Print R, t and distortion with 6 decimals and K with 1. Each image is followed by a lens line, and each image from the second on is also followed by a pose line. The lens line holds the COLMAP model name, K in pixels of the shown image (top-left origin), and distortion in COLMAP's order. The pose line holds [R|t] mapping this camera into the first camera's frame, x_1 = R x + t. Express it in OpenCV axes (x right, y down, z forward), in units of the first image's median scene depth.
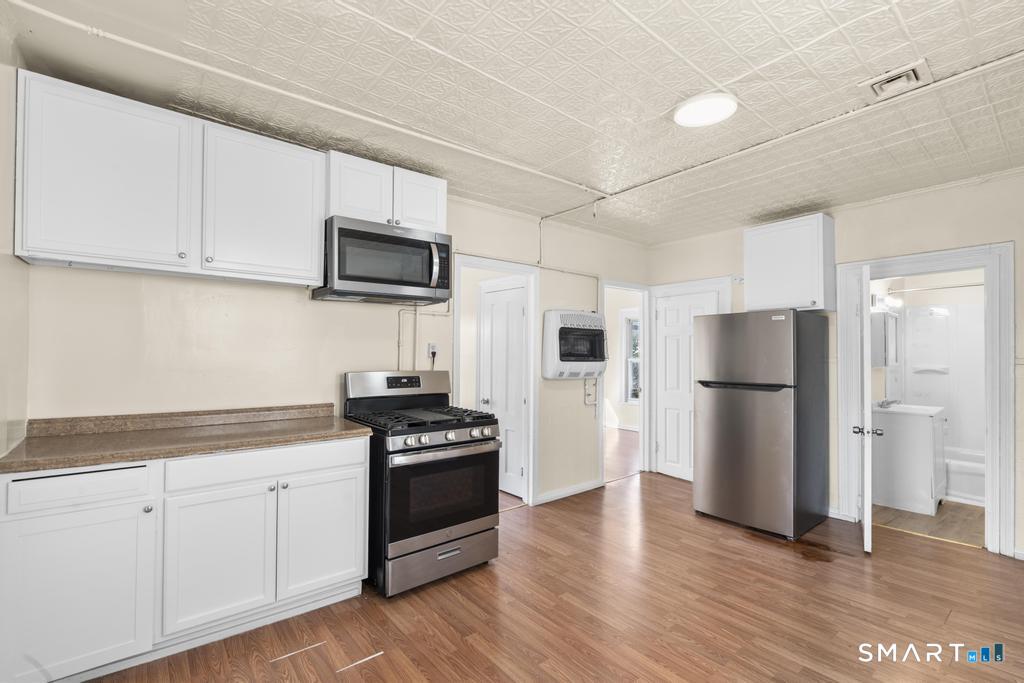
lens RADIAL K [[456.9, 0, 507.7], [0, 456.9, 347.5], [0, 0, 1]] dist [-0.016996, 0.005837]
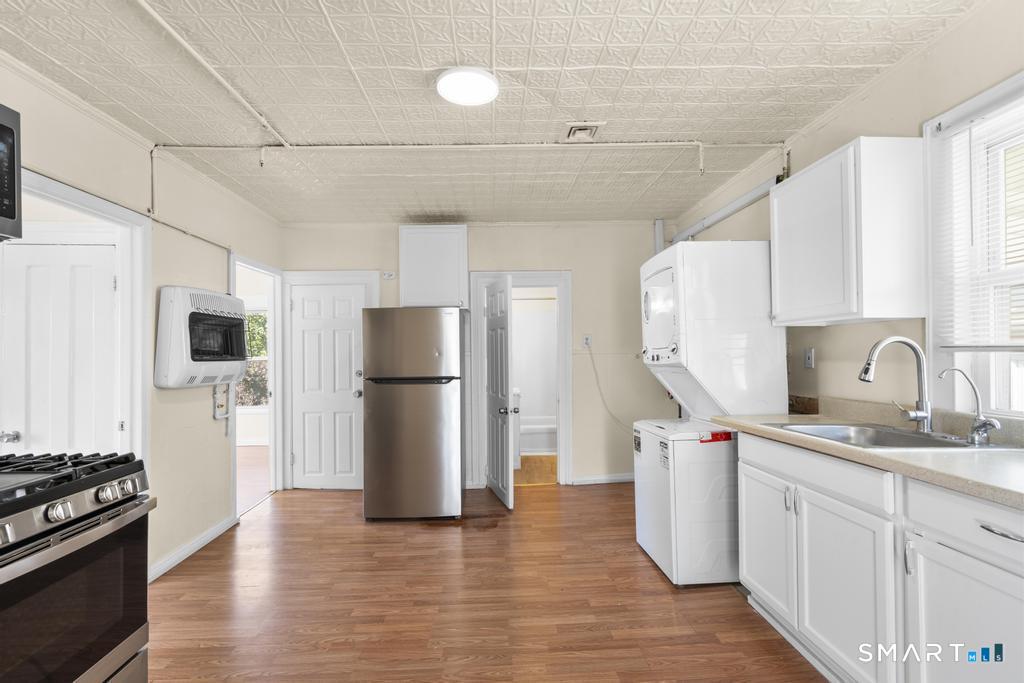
lens RADIAL K [[456.9, 0, 507.7], [0, 456.9, 347.5], [0, 0, 1]] dist [-0.016996, 0.005837]
pose [[0.594256, -0.002923, 0.804271, -0.178144], [0.001077, 0.999995, 0.002839, 0.009470], [-0.804275, -0.000821, 0.594257, 0.241754]]
